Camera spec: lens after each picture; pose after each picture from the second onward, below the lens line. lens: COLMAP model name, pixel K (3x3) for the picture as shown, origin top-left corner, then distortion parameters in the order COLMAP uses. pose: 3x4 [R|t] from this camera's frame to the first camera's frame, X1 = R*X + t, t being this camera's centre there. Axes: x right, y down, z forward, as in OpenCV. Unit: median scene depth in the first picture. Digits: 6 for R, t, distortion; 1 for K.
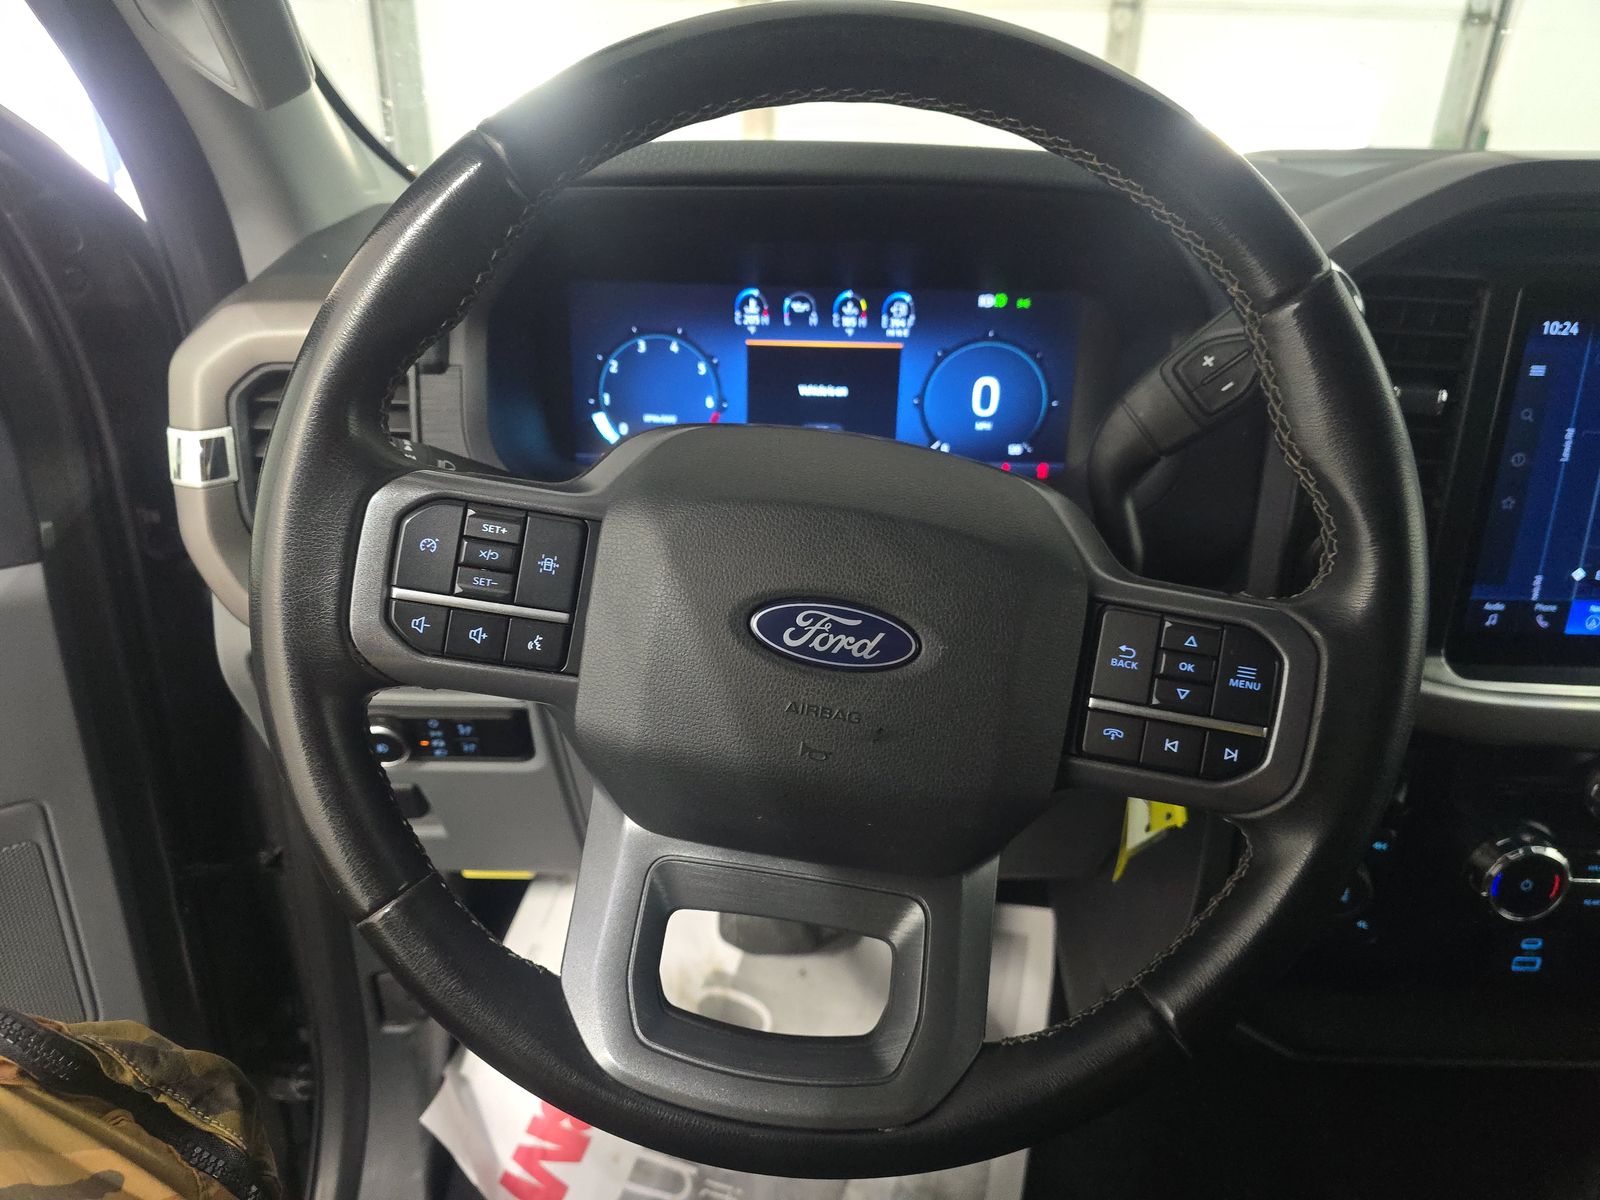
lens RADIAL K [[1080.0, 0, 800.0], [0, 1080.0, 600.0], [0, 0, 1]] dist [0.050784, -0.080303]
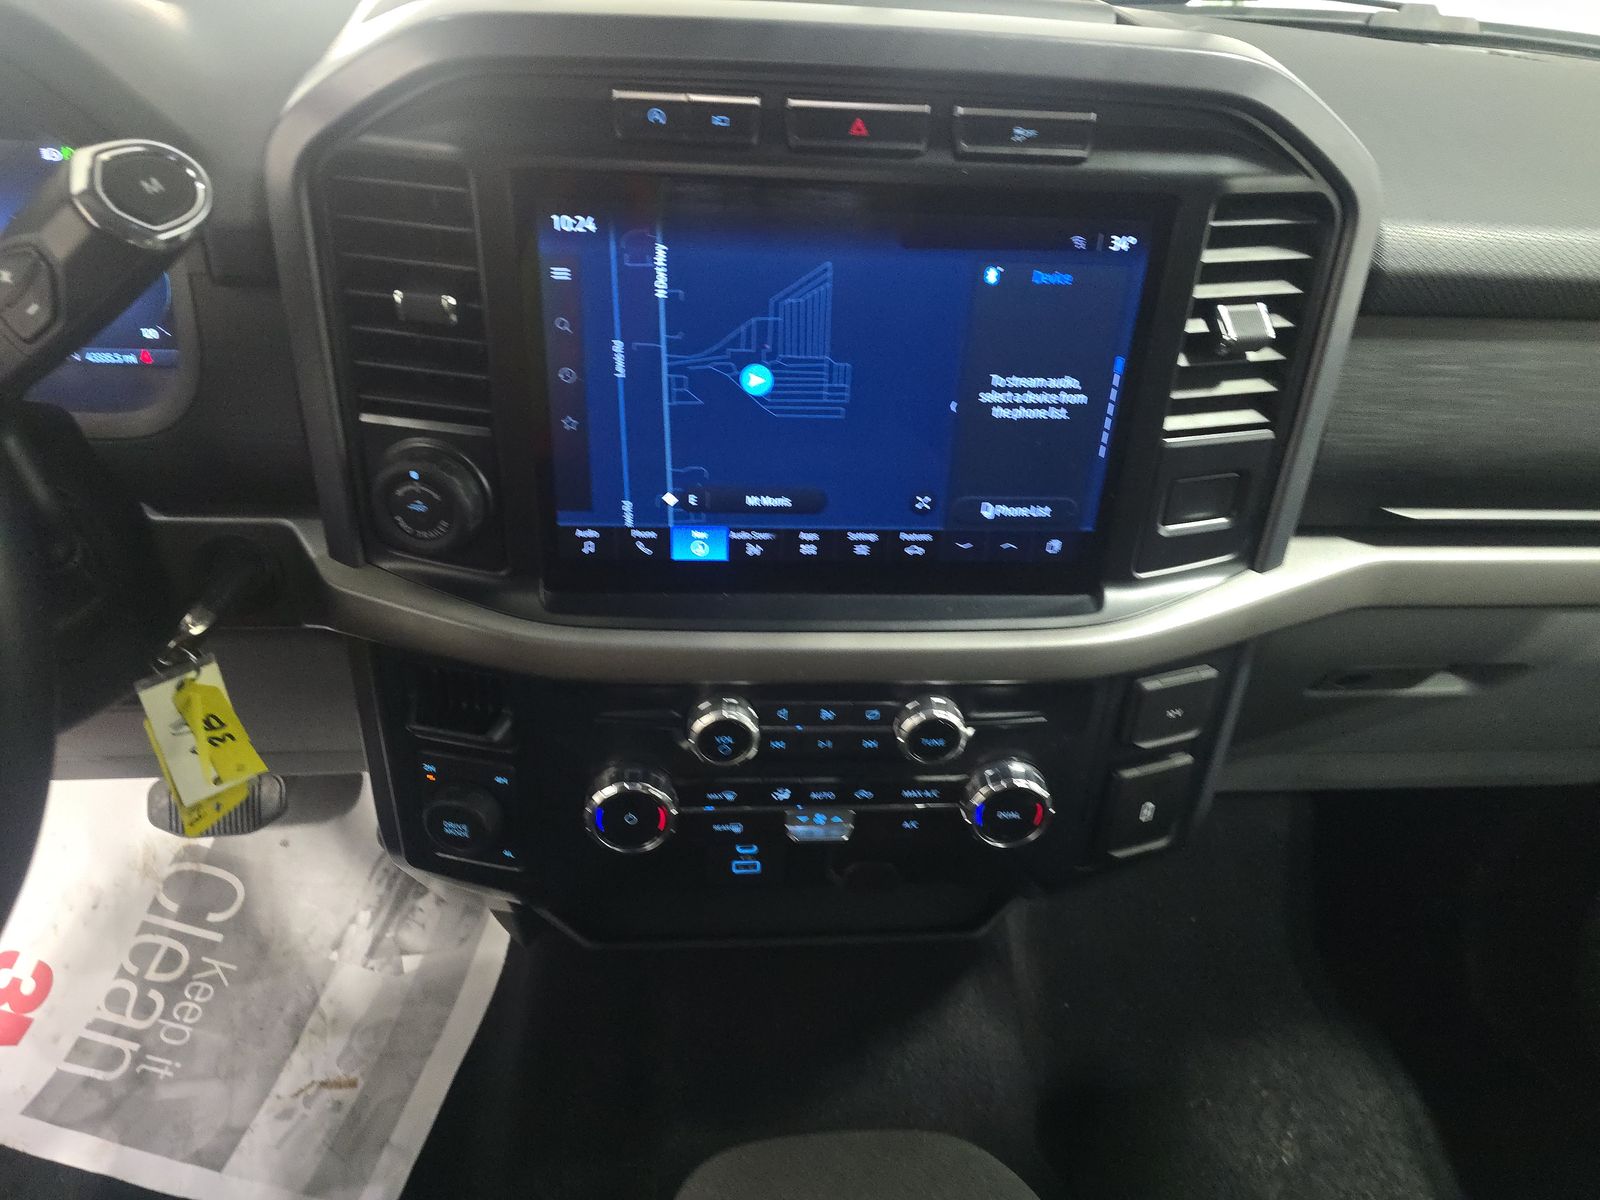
lens RADIAL K [[1080.0, 0, 800.0], [0, 1080.0, 600.0], [0, 0, 1]] dist [0.050784, -0.080303]
pose [[0.991635, -0.025919, 0.126447, 0.680765], [0.000879, 0.980965, 0.194185, -0.112460], [-0.129073, -0.192449, 0.972781, 0.079476]]
